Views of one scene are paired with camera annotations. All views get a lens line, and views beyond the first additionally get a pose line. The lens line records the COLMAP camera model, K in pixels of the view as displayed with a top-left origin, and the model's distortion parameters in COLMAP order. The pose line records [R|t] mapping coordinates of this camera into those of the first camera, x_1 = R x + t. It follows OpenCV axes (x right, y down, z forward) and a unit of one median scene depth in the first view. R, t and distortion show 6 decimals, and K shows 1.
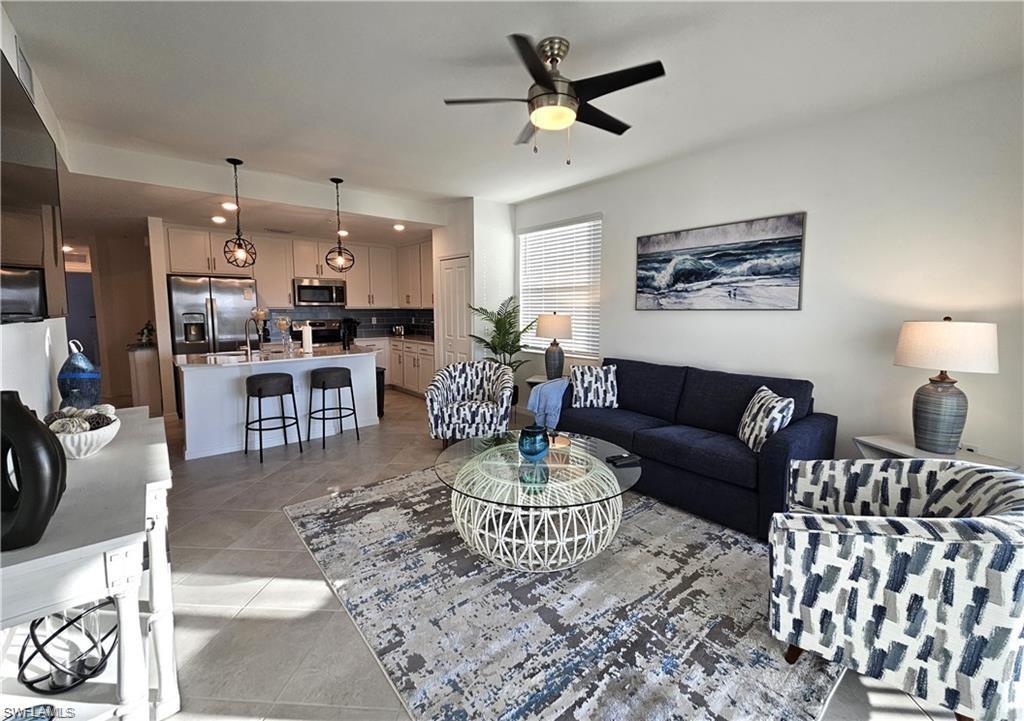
lens RADIAL K [[414.6, 0, 514.1], [0, 414.6, 346.4], [0, 0, 1]] dist [-0.003140, -0.000266]
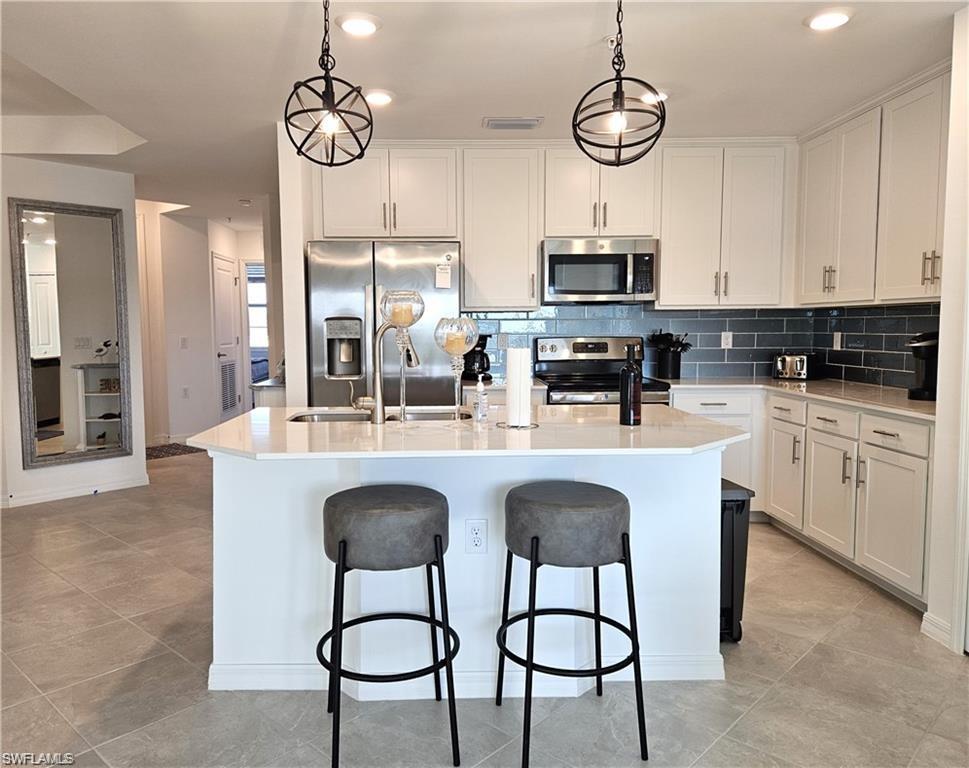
lens RADIAL K [[708.3, 0, 450.8], [0, 708.3, 387.4], [0, 0, 1]] dist [0.056688, -0.046157]
pose [[0.768474, 0.052652, -0.637711, -0.140641], [-0.055800, 0.998326, 0.015183, -0.017669], [0.637443, 0.023917, 0.770126, 0.420733]]
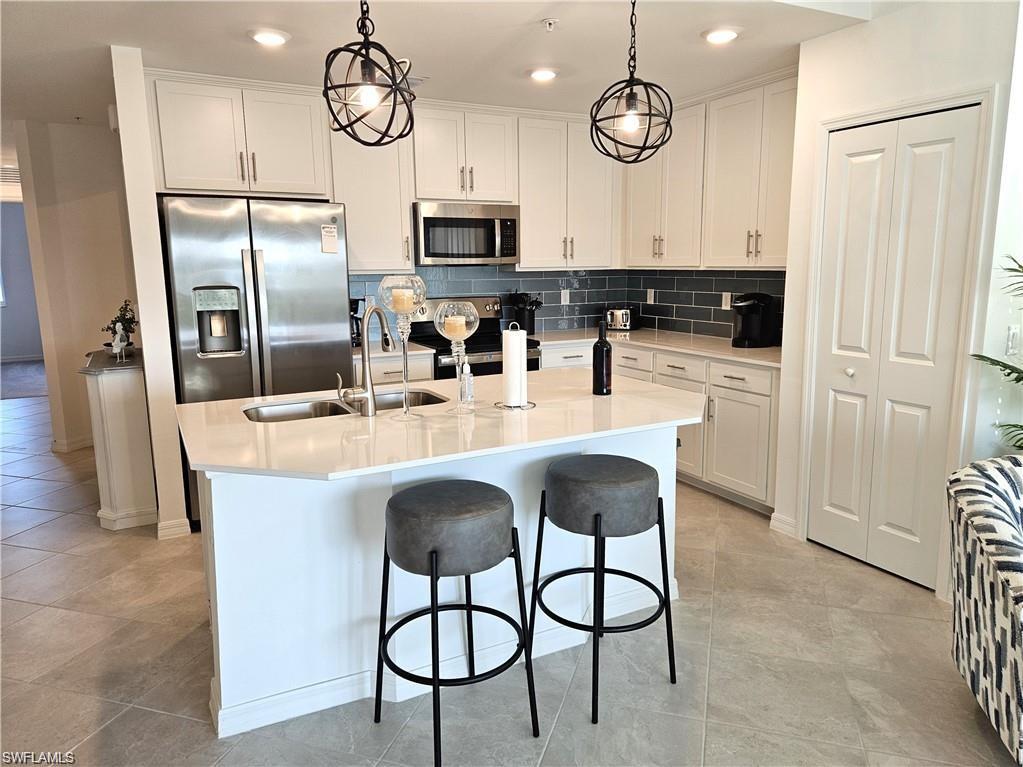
lens RADIAL K [[694.5, 0, 511.5], [0, 694.5, 383.5], [0, 0, 1]] dist [0.042167, -0.005417]
pose [[0.971965, 0.031087, -0.233062, -0.294880], [-0.012129, 0.996531, 0.082338, -0.041631], [0.234813, -0.077203, 0.968970, 0.350725]]
